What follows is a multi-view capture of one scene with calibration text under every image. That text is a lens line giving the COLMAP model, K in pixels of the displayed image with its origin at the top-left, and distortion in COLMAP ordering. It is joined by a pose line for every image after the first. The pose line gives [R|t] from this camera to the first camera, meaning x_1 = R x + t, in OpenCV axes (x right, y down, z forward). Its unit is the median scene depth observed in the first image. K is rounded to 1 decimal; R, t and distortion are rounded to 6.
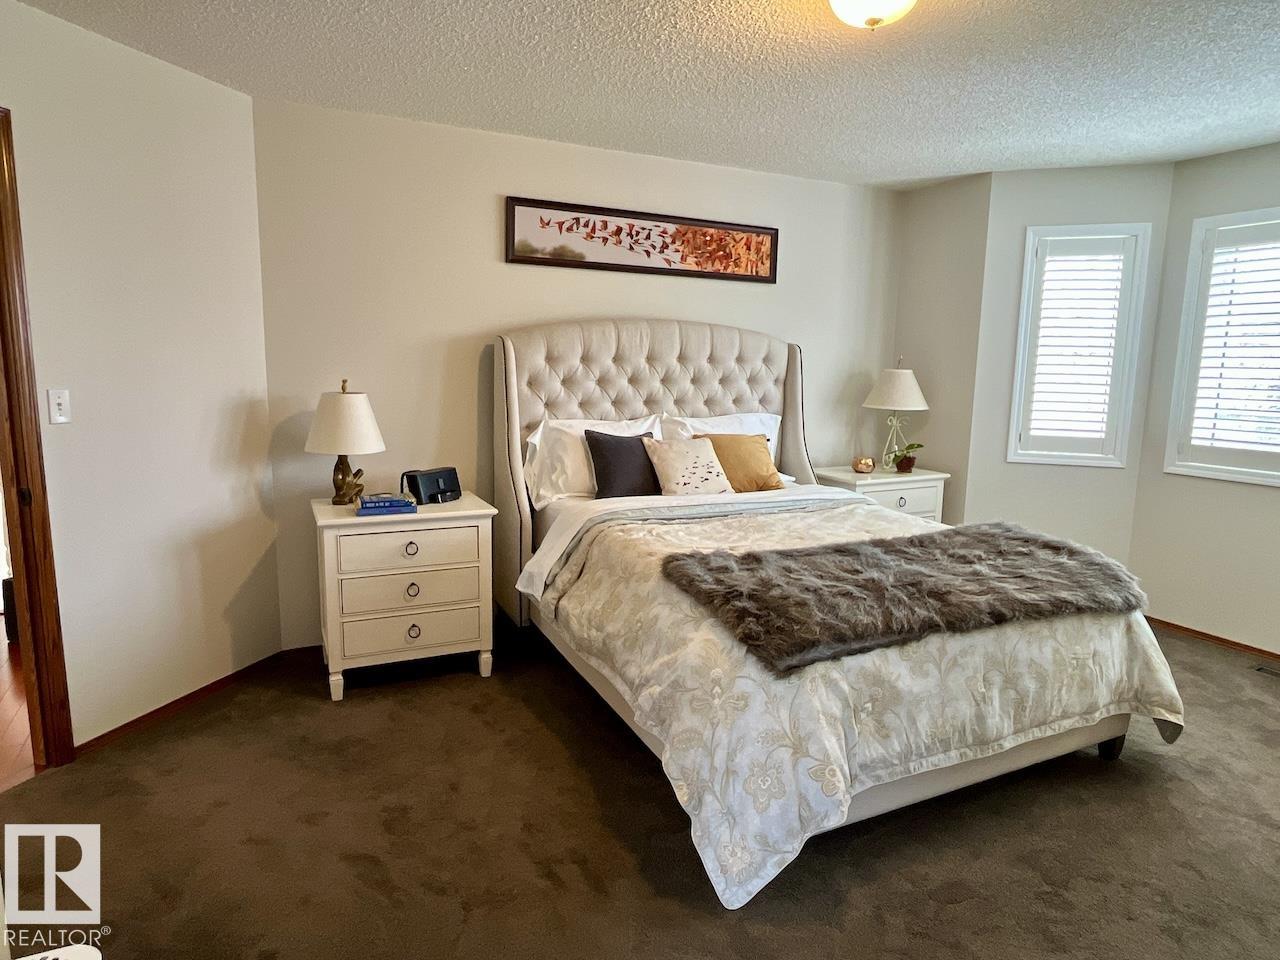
lens RADIAL K [[771.4, 0, 645.5], [0, 771.4, 476.9], [0, 0, 1]] dist [-0.001004, -0.001244]
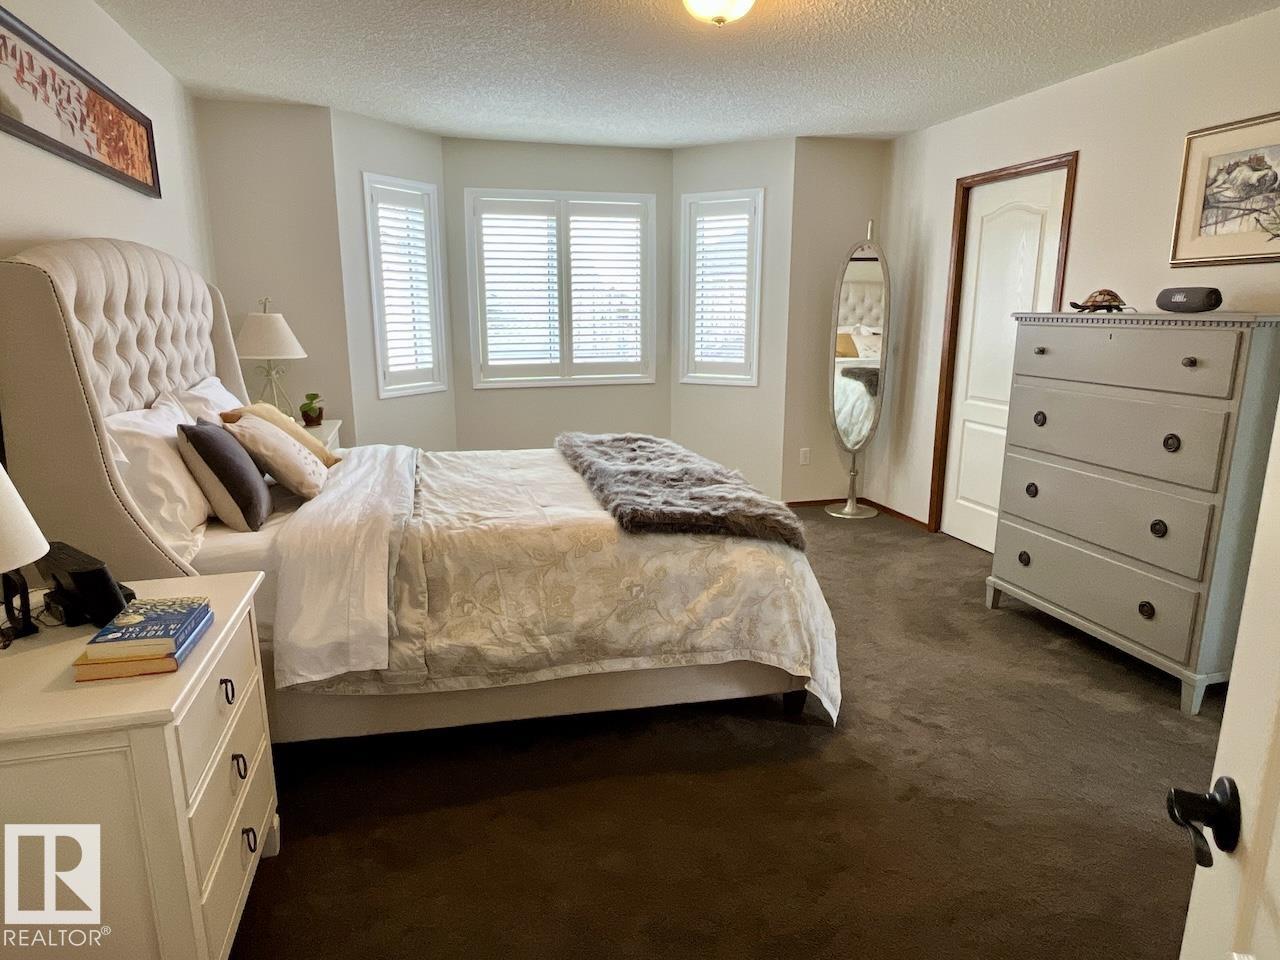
lens RADIAL K [[771.4, 0, 641.6], [0, 771.4, 480.2], [0, 0, 1]] dist [-0.001004, -0.001244]
pose [[0.202094, -0.230416, 0.951875, -0.529718], [0.151130, 0.967625, 0.202142, -0.077941], [-0.967635, 0.103005, 0.230374, 0.456895]]
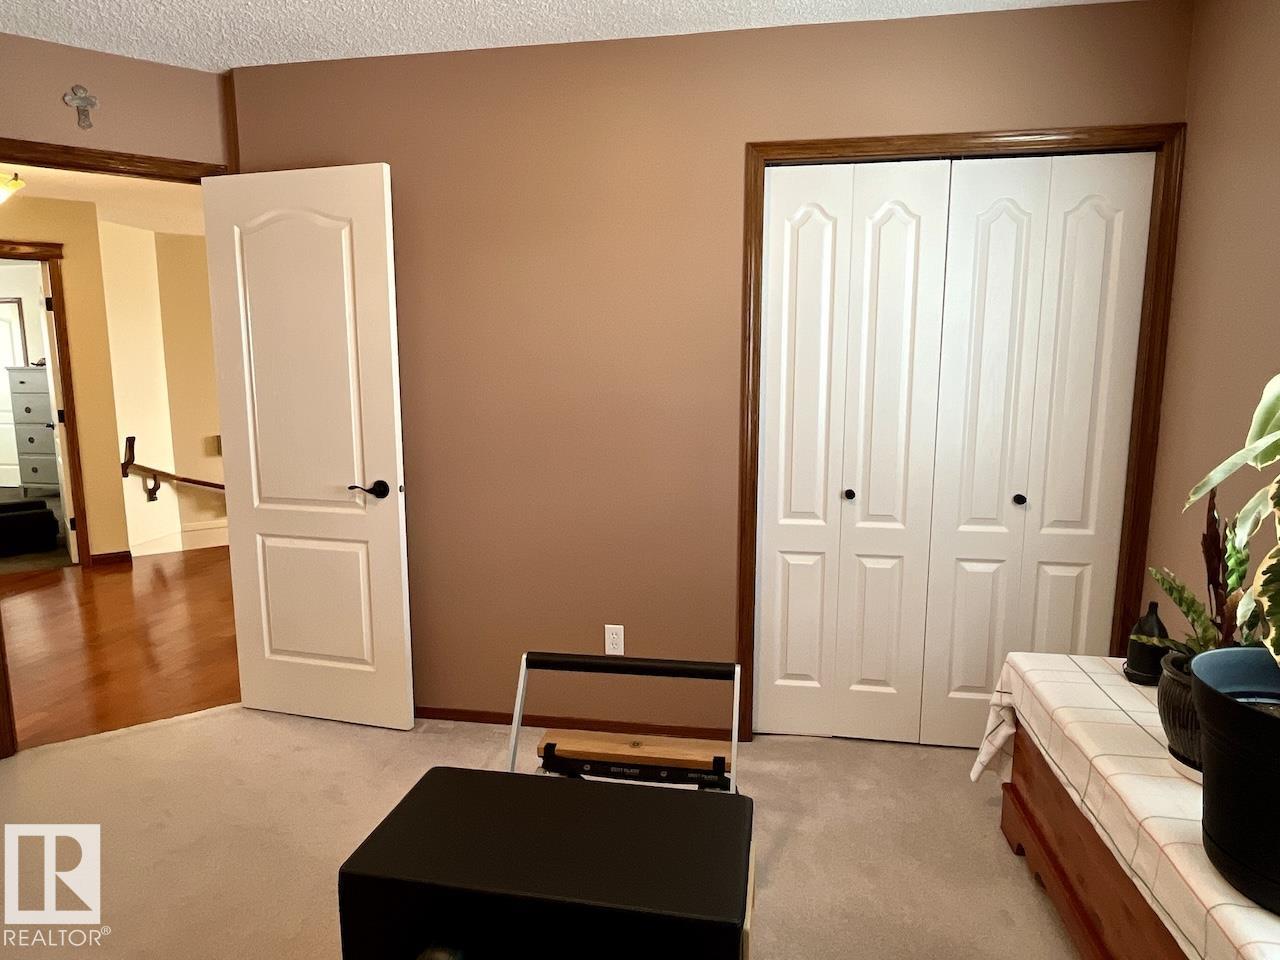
lens RADIAL K [[771.4, 0, 640.3], [0, 771.4, 487.8], [0, 0, 1]] dist [-0.001004, -0.001244]
pose [[-0.797889, -0.112233, 0.592265, -1.705696], [0.071766, 0.957841, 0.278191, -0.137852], [-0.598517, 0.264470, -0.756196, 0.741646]]
